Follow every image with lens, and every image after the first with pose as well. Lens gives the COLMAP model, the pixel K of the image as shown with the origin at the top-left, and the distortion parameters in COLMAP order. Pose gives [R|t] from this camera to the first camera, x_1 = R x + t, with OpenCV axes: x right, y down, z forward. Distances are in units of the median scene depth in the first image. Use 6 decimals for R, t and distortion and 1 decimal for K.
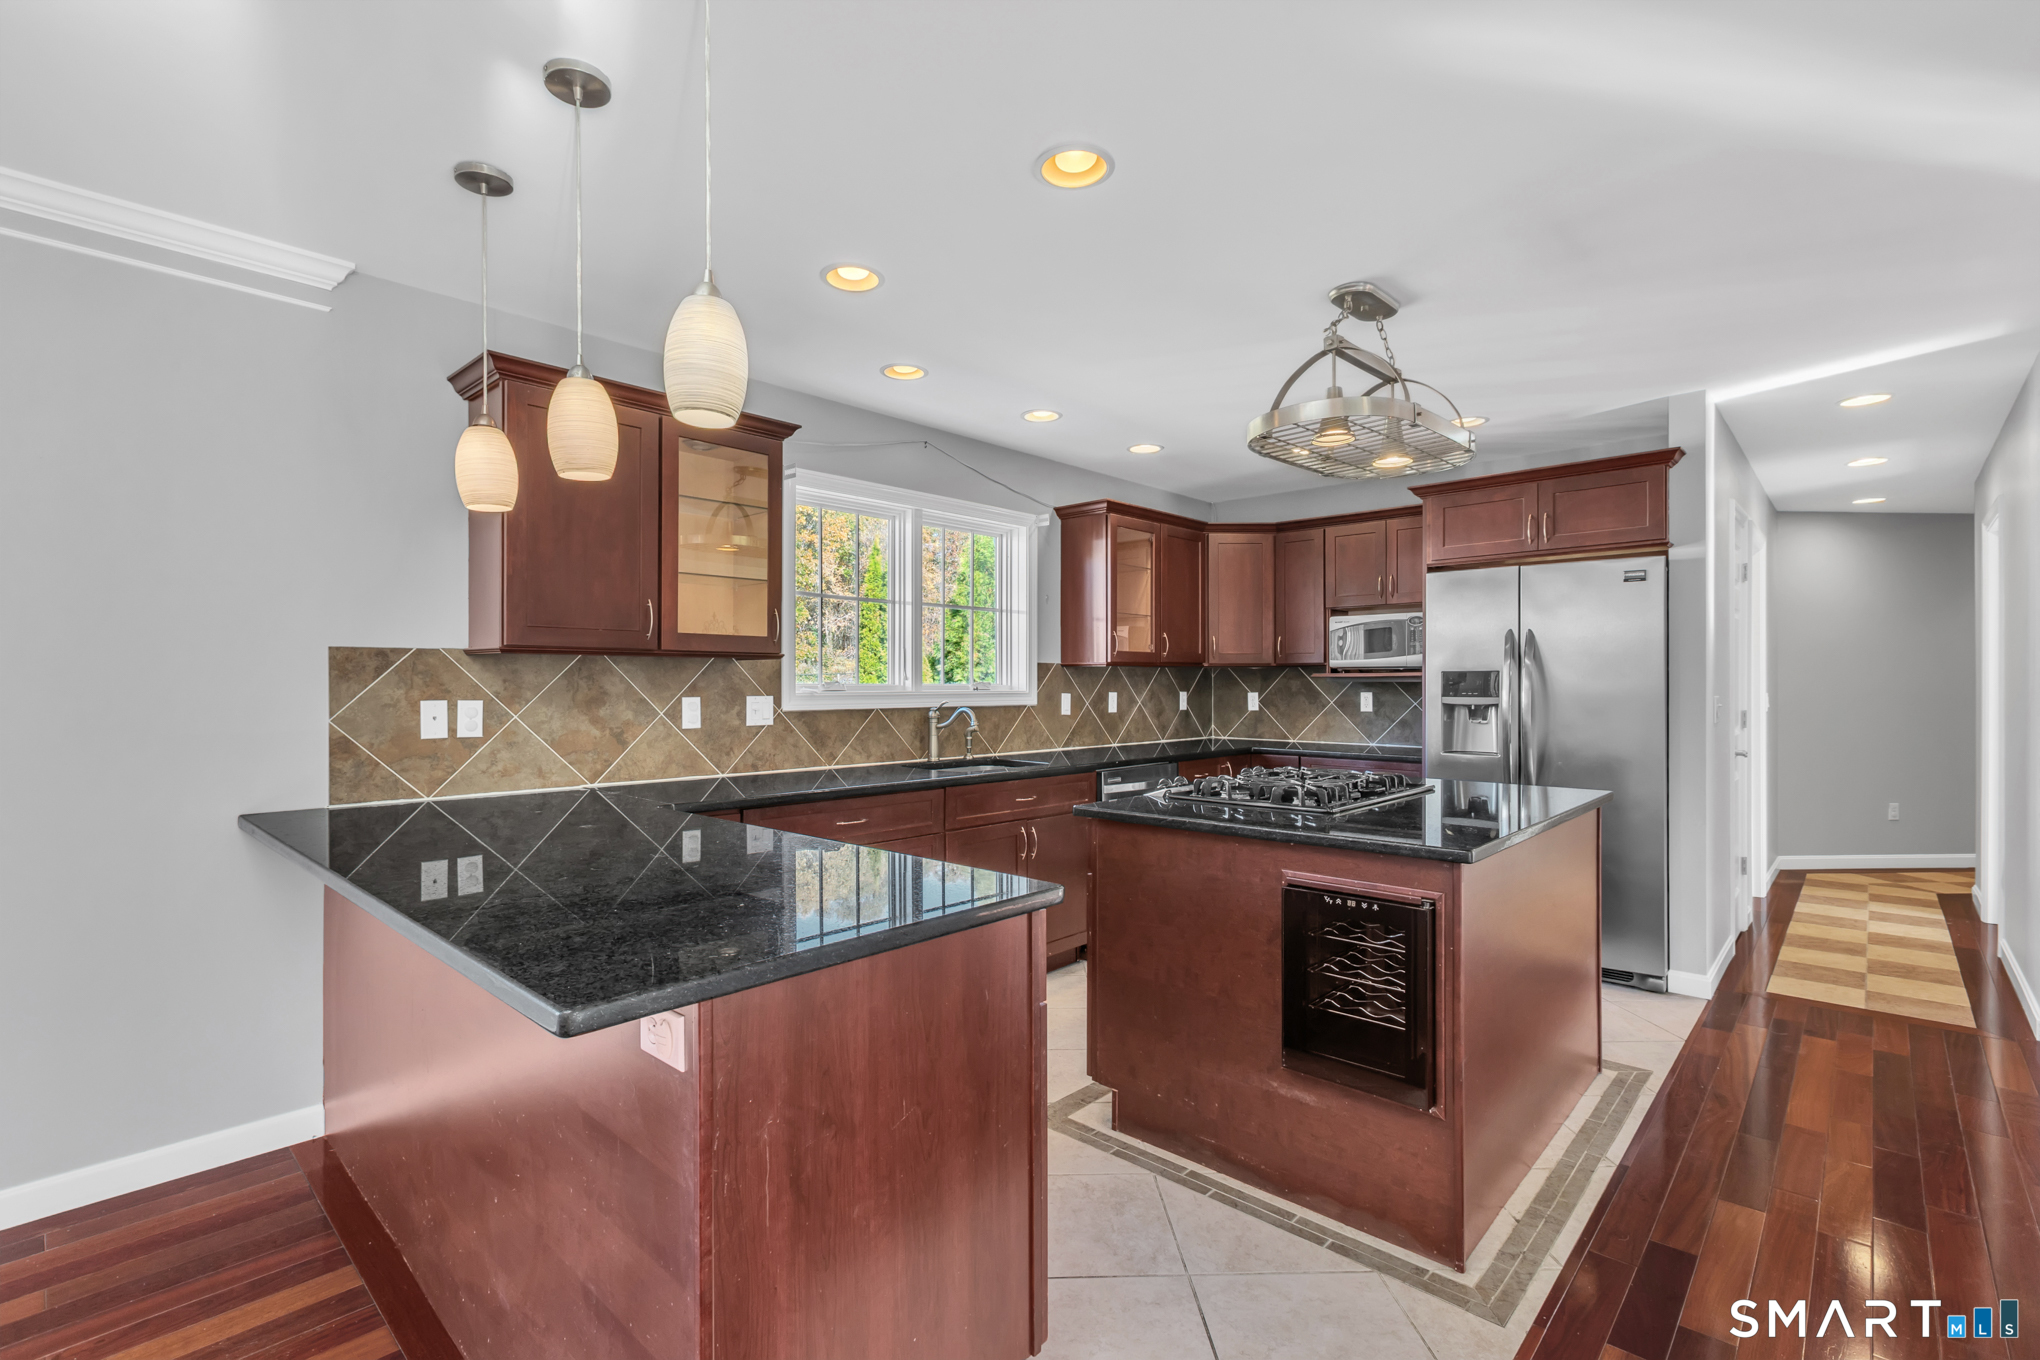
lens RADIAL K [[925.6, 0, 1014.1], [0, 925.6, 682.8], [0, 0, 1]] dist [-0.004636, 0.002430]
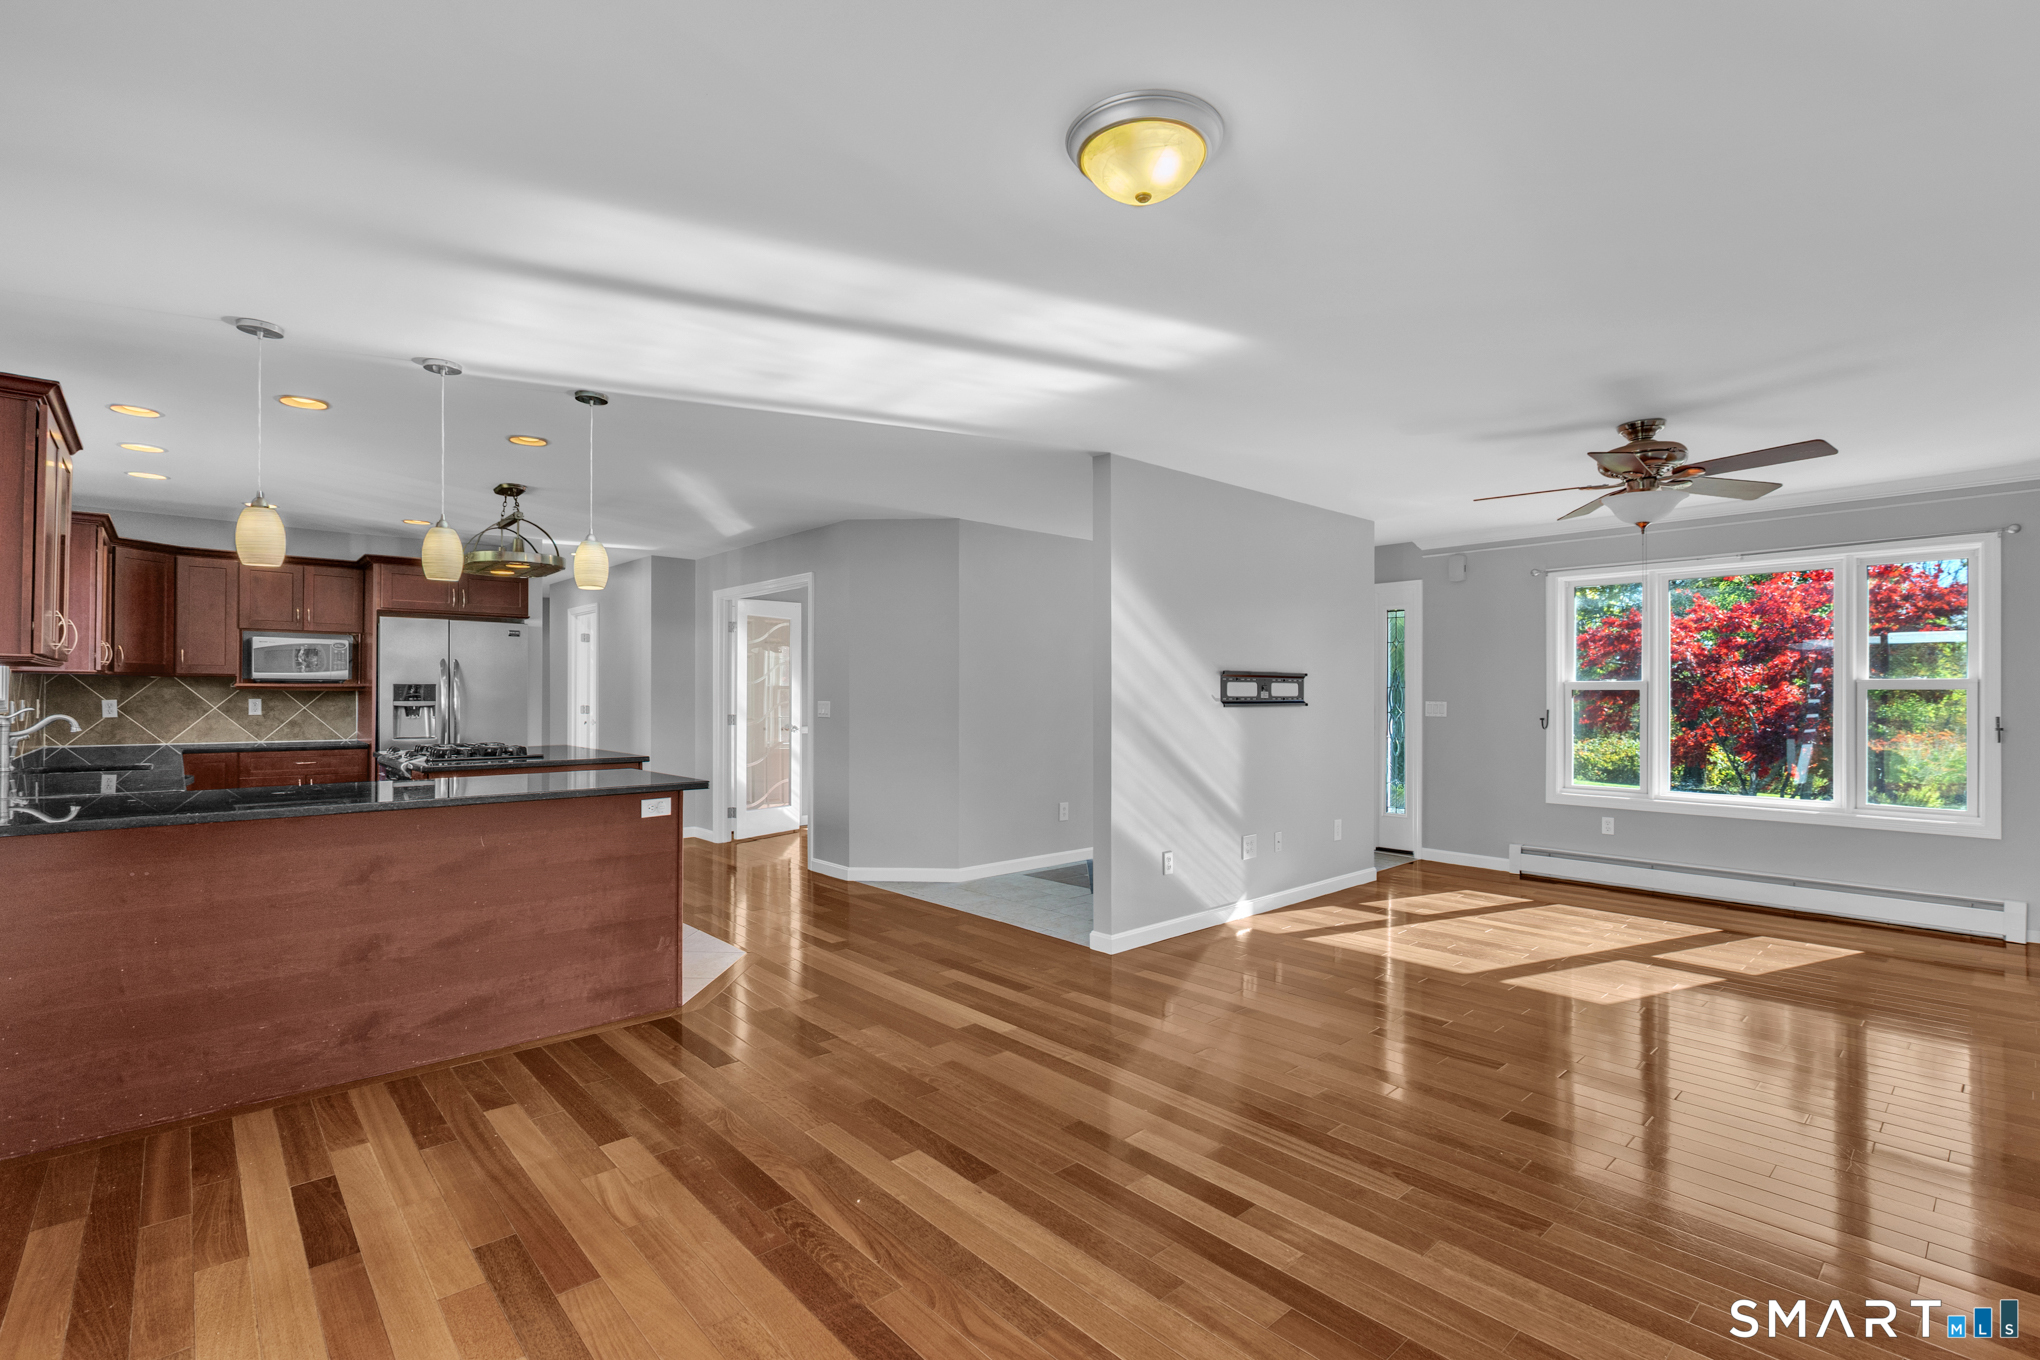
lens RADIAL K [[925.6, 0, 1028.5], [0, 925.6, 691.3], [0, 0, 1]] dist [-0.004636, 0.002430]
pose [[0.081291, 0.004113, 0.996682, -0.860954], [-0.006153, 0.999974, -0.003625, -0.001866], [-0.996671, -0.005838, 0.081314, -0.123839]]
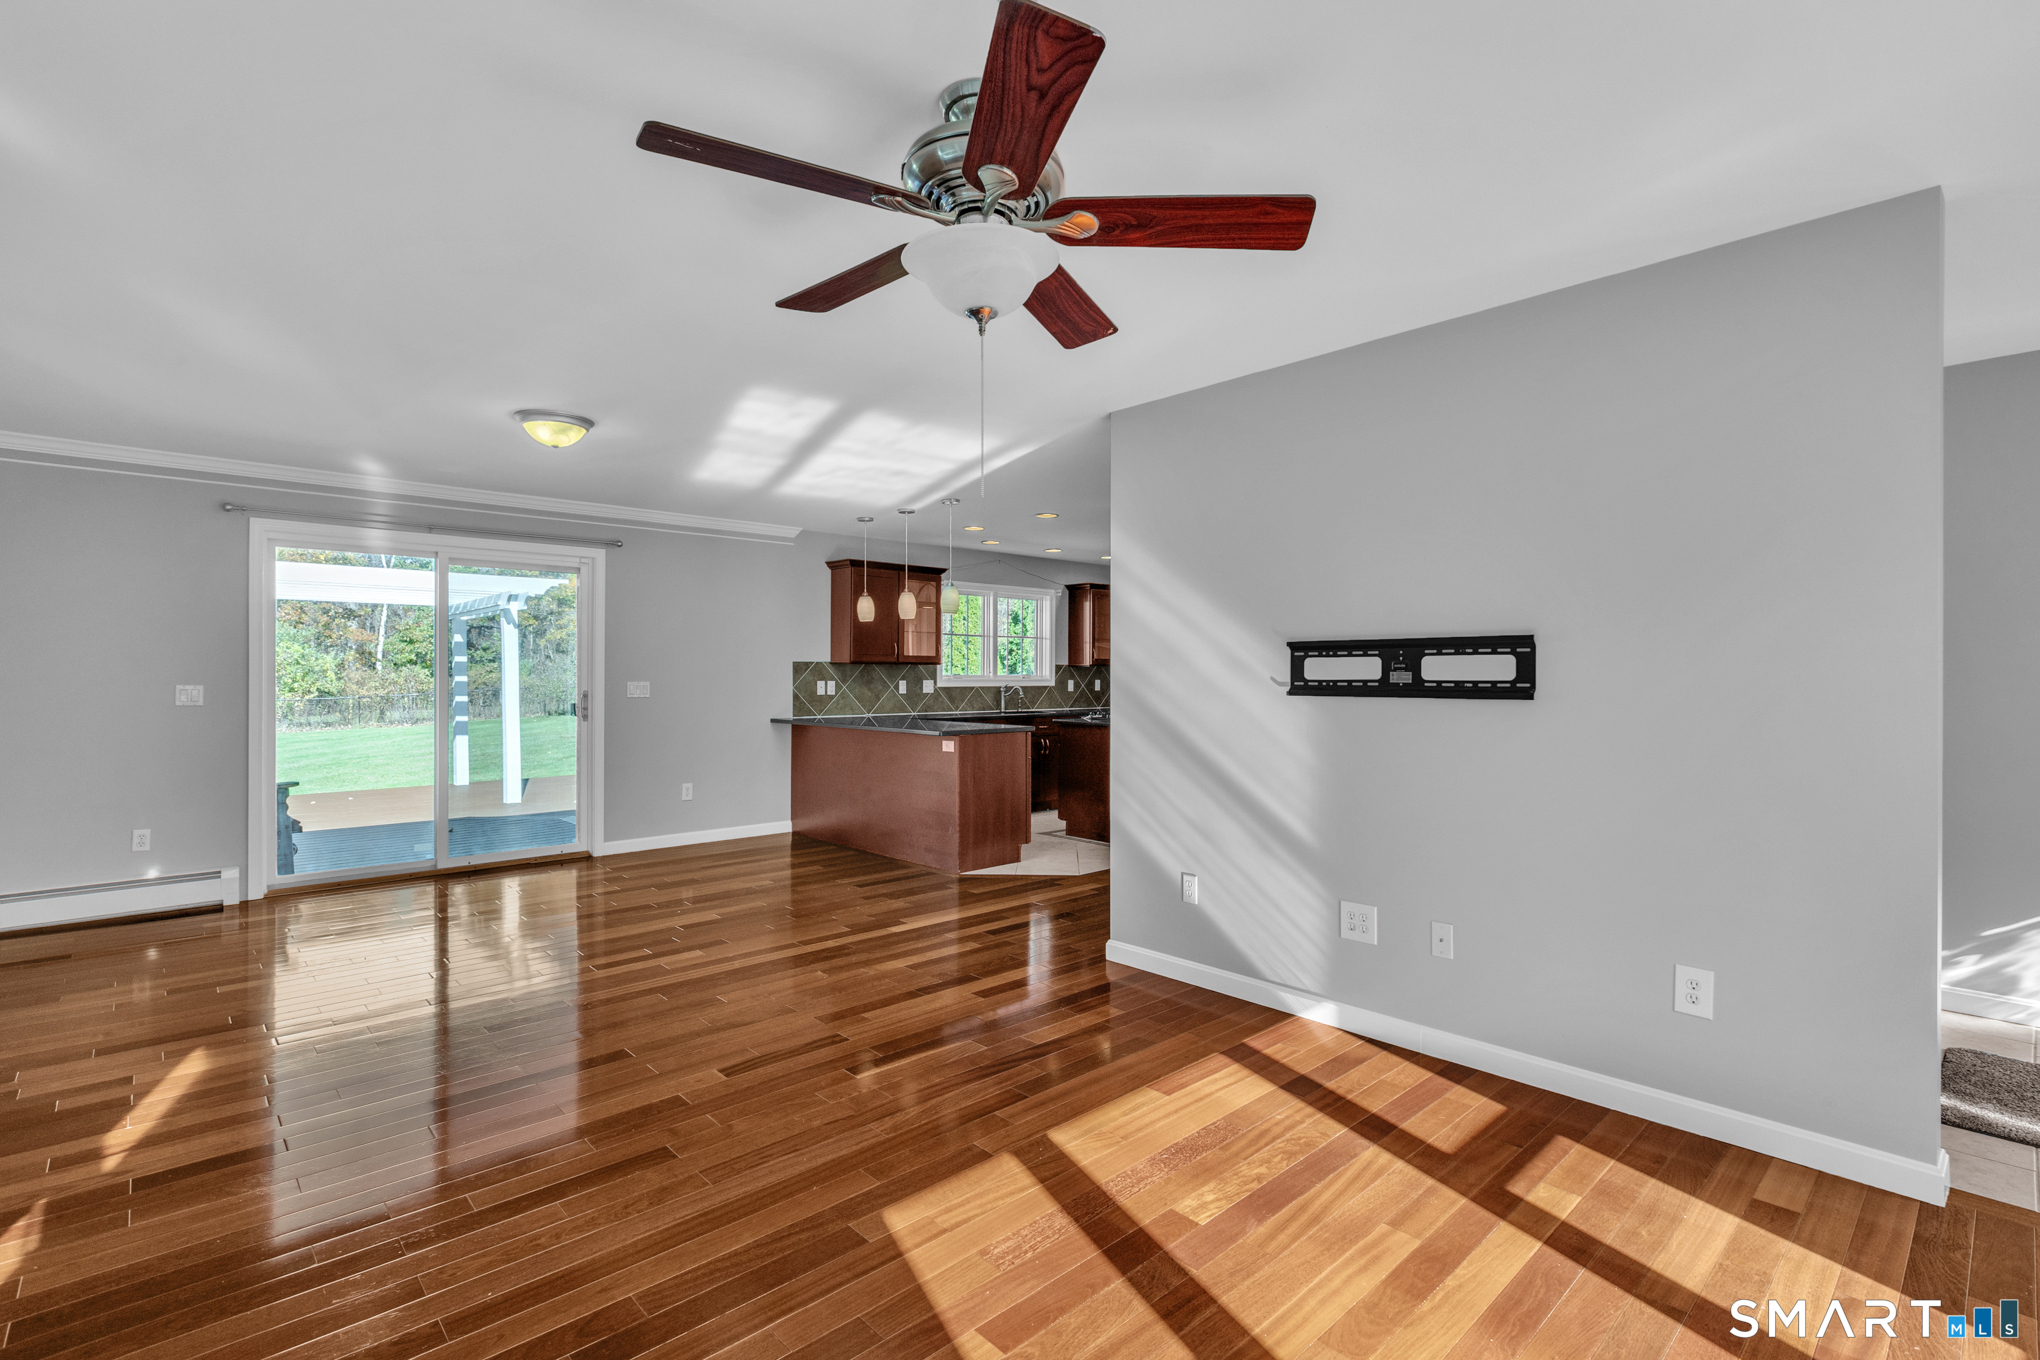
lens RADIAL K [[925.6, 0, 1017.6], [0, 925.6, 674.7], [0, 0, 1]] dist [-0.004636, 0.002430]
pose [[0.997664, 0.004417, -0.068171, 0.084208], [-0.004214, 0.999986, 0.003121, -0.006290], [0.068184, -0.002827, 0.997669, -1.023276]]
